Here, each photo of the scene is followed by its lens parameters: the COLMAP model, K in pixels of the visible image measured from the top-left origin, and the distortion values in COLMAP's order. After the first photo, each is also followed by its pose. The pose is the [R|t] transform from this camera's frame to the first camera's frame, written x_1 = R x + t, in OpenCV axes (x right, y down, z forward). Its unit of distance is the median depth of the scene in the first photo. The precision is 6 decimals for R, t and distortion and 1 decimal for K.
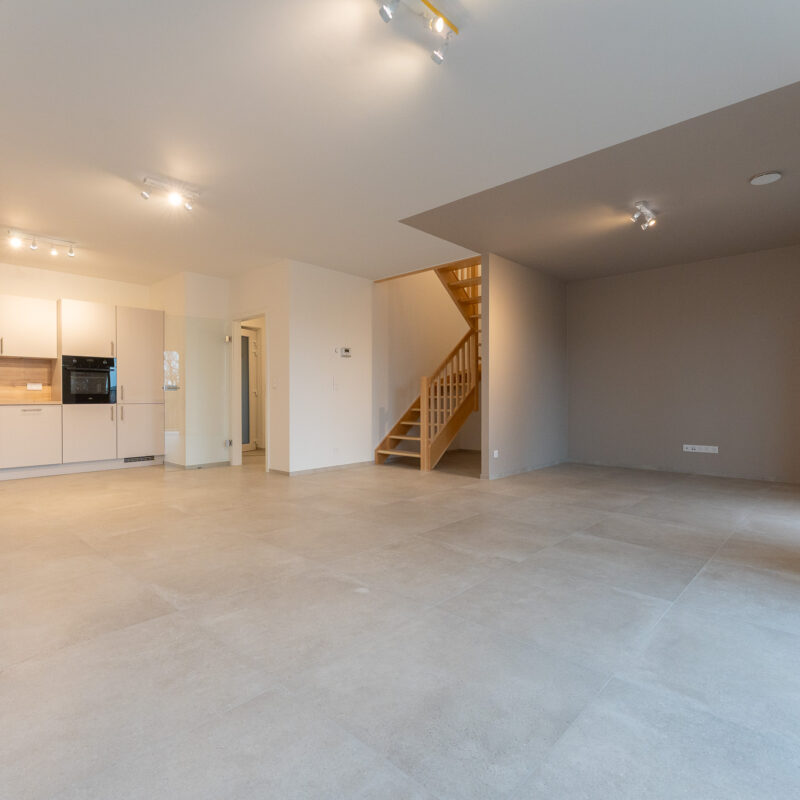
lens RADIAL K [[483.8, 0, 400.2], [0, 483.8, 397.6], [0, 0, 1]] dist [-0.000959, -0.000123]
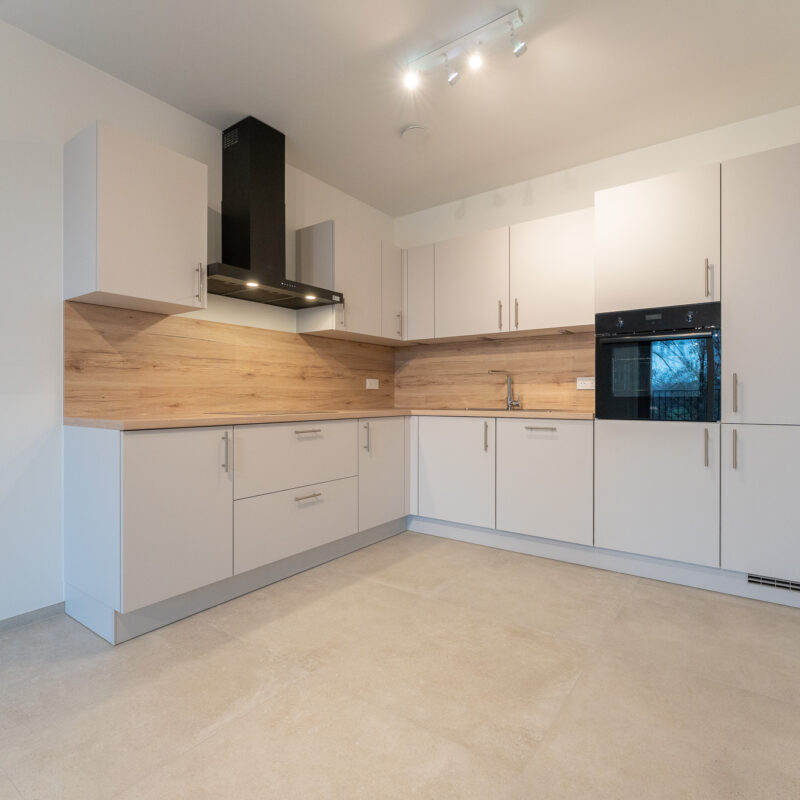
lens RADIAL K [[483.8, 0, 399.1], [0, 483.8, 397.2], [0, 0, 1]] dist [-0.000959, -0.000123]
pose [[0.098830, -0.001494, -0.995103, -0.246762], [-0.009511, 0.999952, -0.002446, -0.004224], [0.995059, 0.009706, 0.098811, 0.747074]]
